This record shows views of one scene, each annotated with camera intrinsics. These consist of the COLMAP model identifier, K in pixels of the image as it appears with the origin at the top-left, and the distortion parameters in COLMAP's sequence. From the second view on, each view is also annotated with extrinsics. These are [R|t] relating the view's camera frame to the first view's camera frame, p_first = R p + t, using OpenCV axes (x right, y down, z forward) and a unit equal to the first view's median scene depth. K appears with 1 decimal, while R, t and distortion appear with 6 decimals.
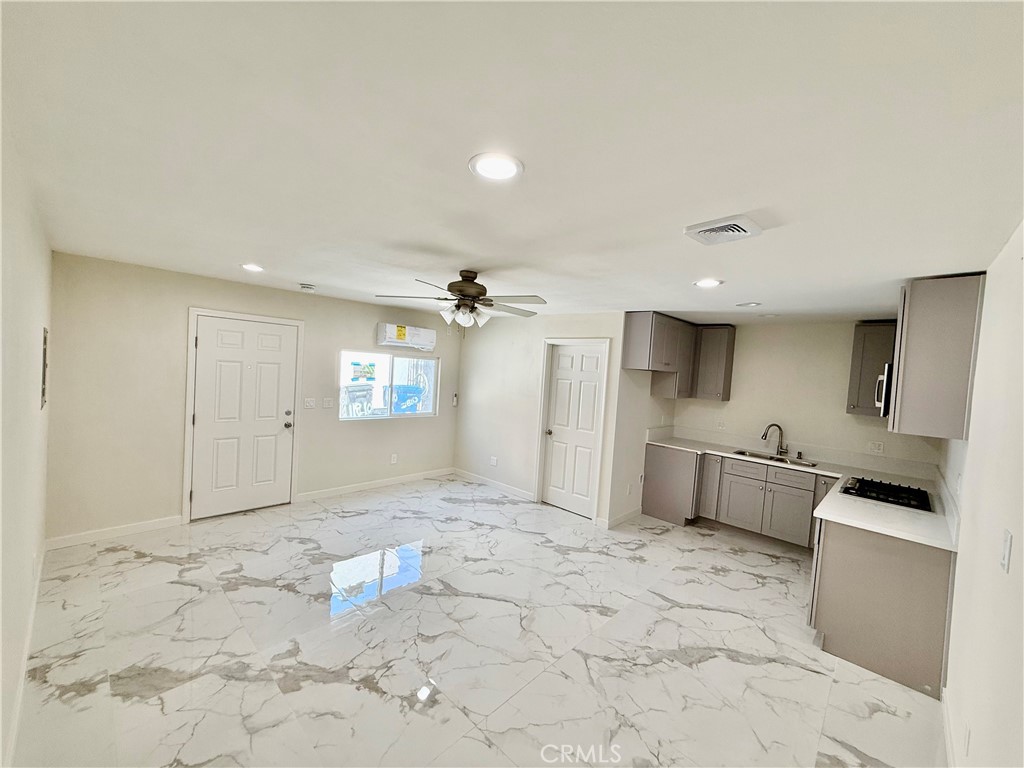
lens RADIAL K [[408.5, 0, 509.4], [0, 408.5, 385.9], [0, 0, 1]] dist [0.002955, -0.000150]
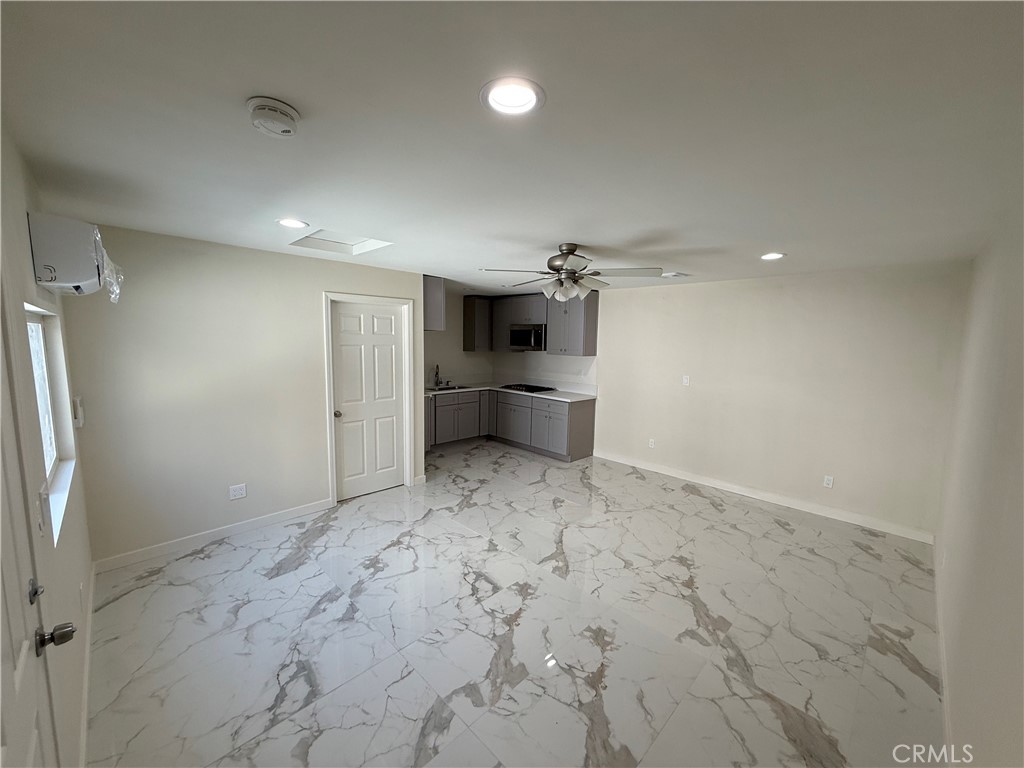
lens RADIAL K [[408.5, 0, 509.9], [0, 408.5, 380.9], [0, 0, 1]] dist [0.002955, -0.000150]
pose [[0.024009, -0.169286, 0.985274, -0.833176], [0.026764, 0.985314, 0.168641, -0.092702], [-0.999353, 0.022321, 0.028187, 0.815236]]
